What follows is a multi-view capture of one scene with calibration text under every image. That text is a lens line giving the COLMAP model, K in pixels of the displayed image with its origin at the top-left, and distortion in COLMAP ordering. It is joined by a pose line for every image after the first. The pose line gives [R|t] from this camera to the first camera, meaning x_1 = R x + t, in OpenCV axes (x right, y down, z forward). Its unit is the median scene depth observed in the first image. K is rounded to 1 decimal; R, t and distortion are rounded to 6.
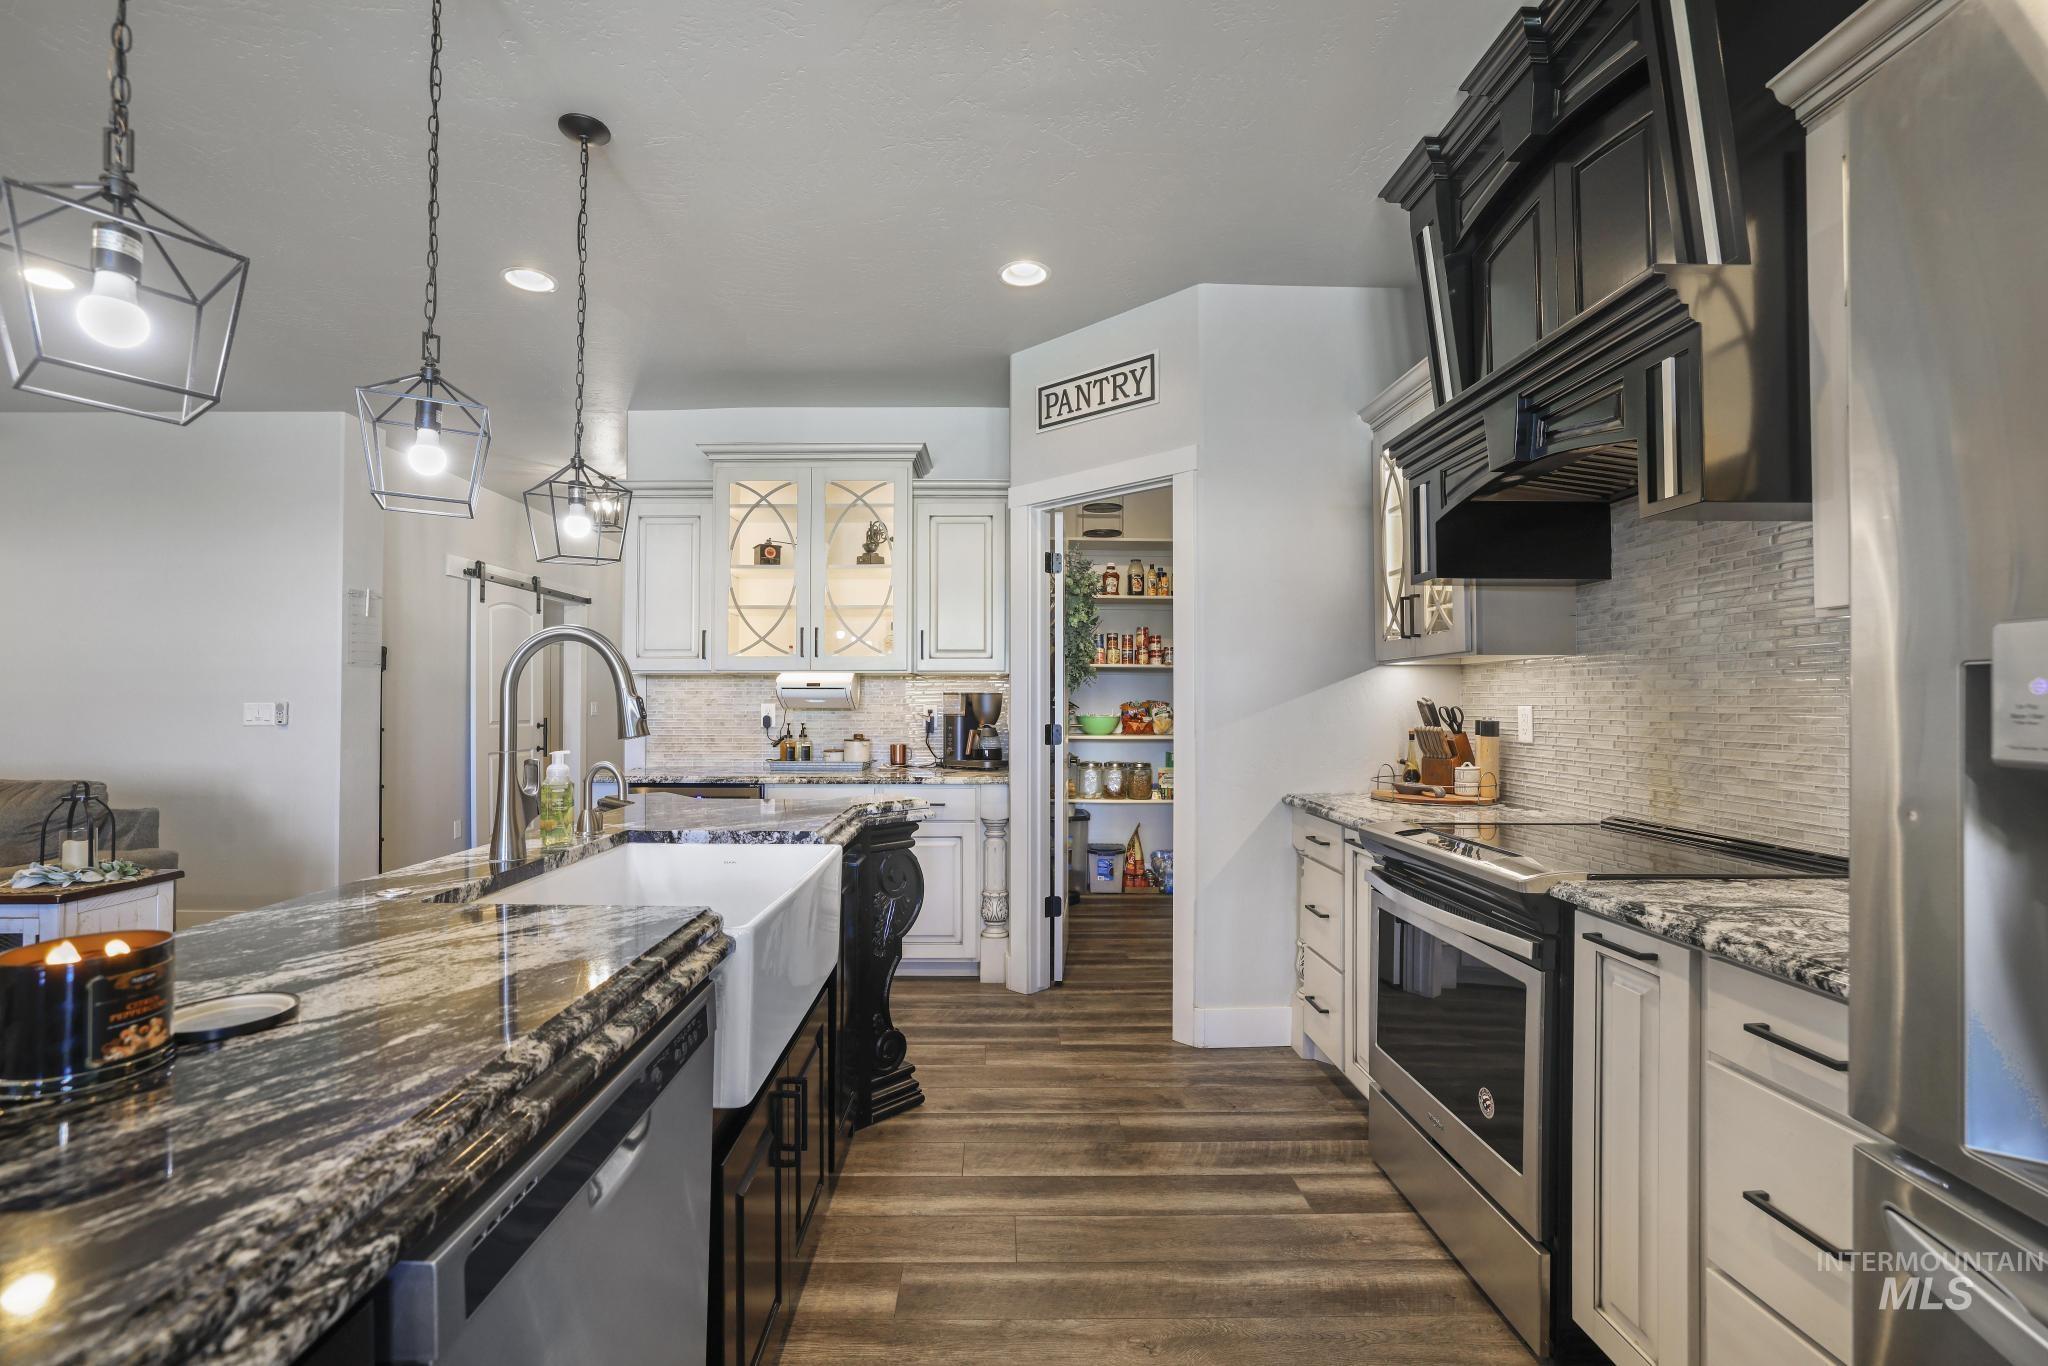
lens RADIAL K [[902.2, 0, 1019.2], [0, 902.2, 687.1], [0, 0, 1]] dist [0.000042, -0.000034]
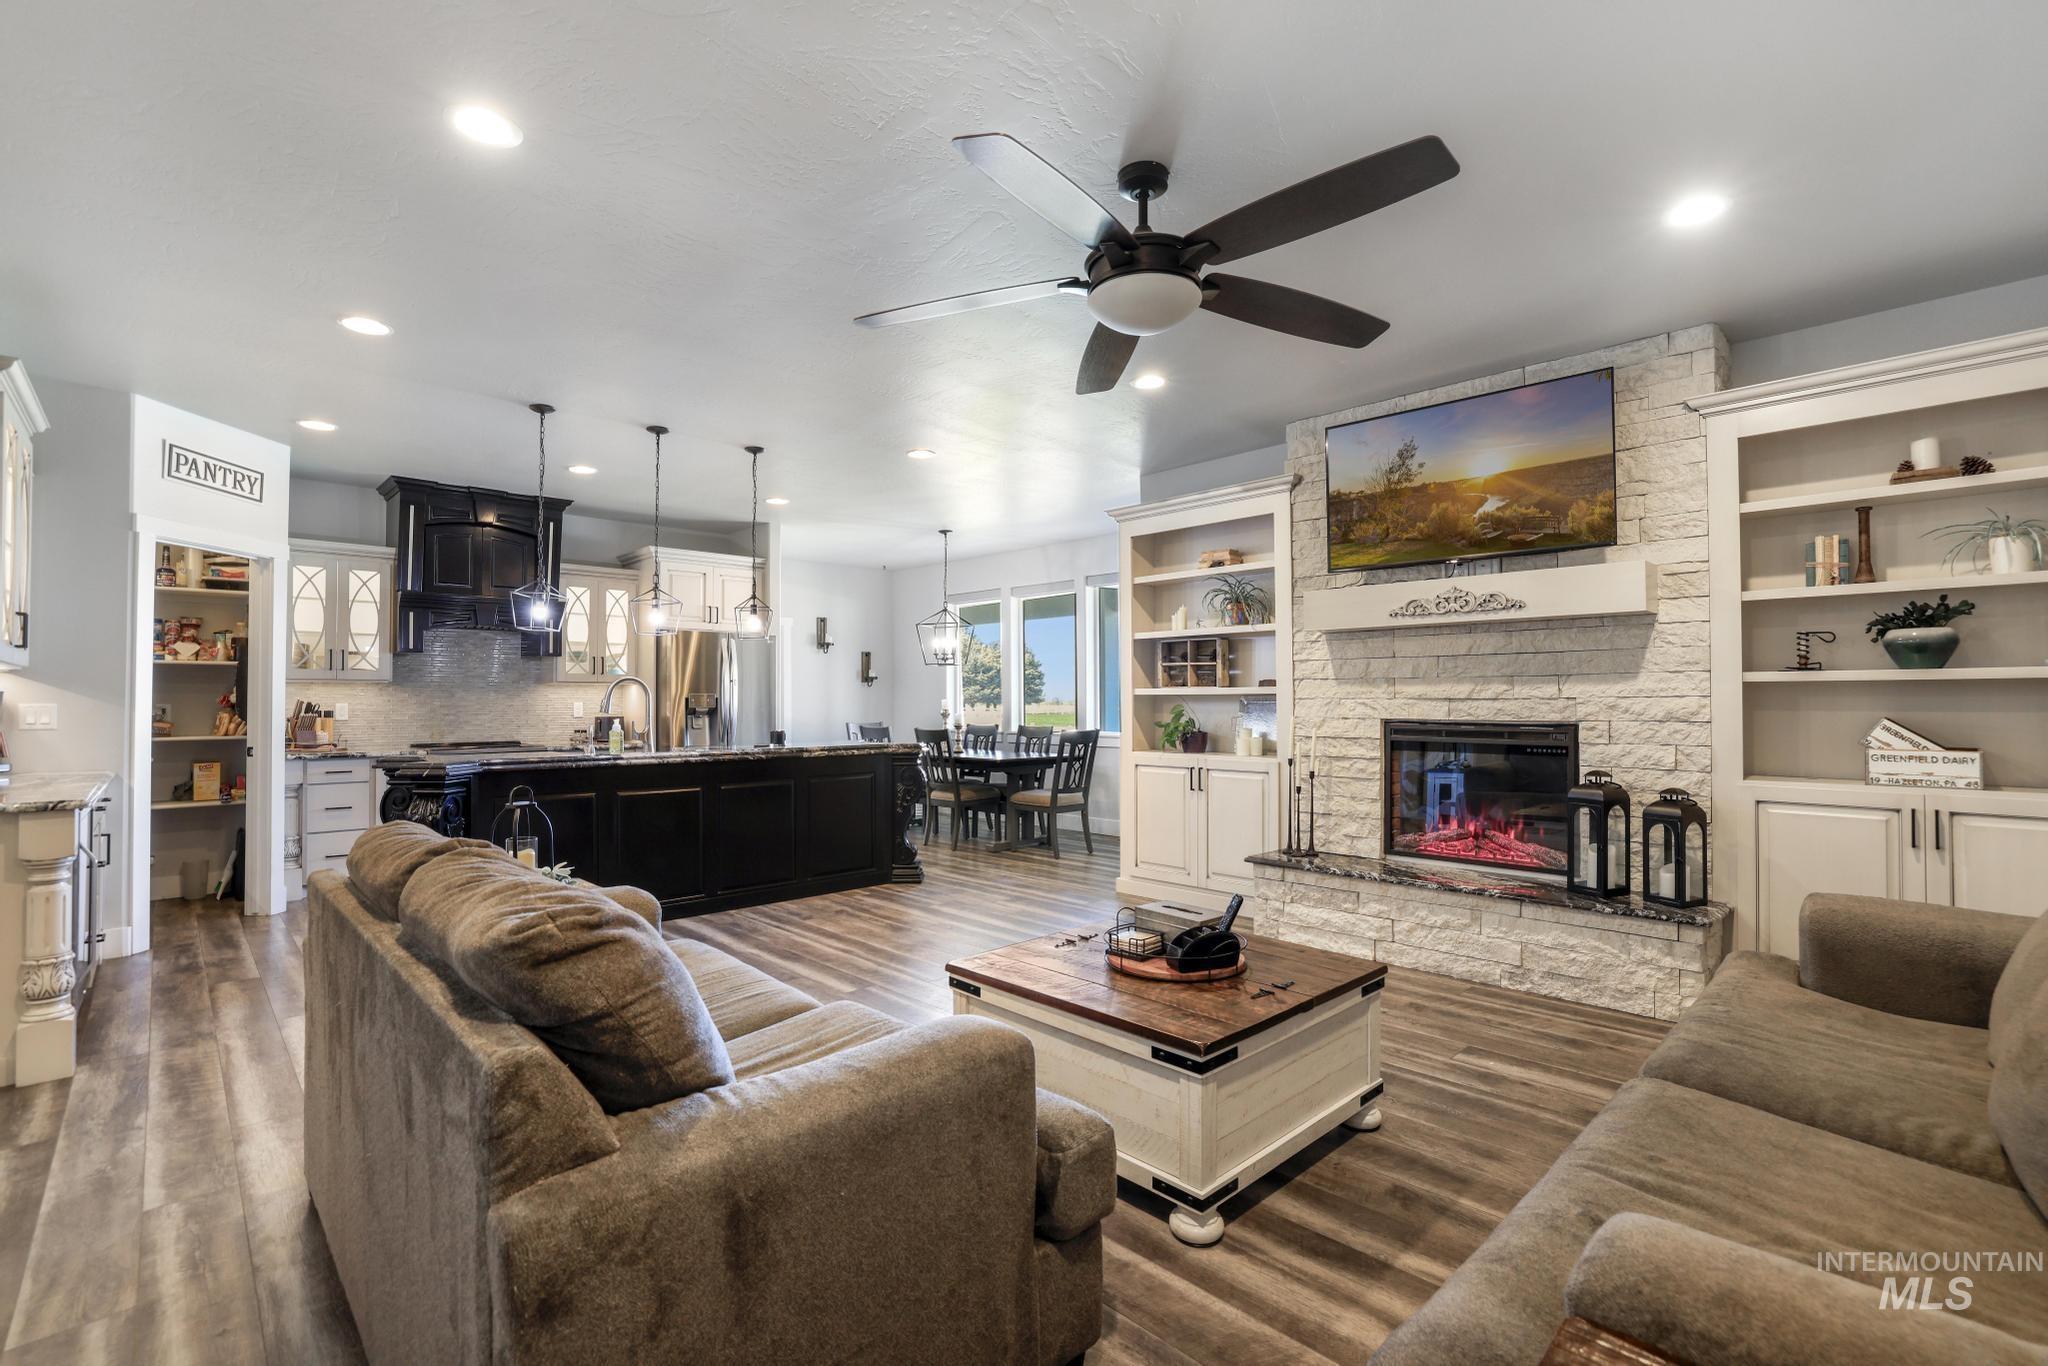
lens RADIAL K [[902.2, 0, 1017.3], [0, 902.2, 688.4], [0, 0, 1]] dist [0.000042, -0.000034]
pose [[-0.688094, 0.005052, 0.725604, -1.721308], [-0.014793, 0.999670, -0.020988, 0.004898], [-0.725471, -0.025176, -0.687792, 1.054317]]
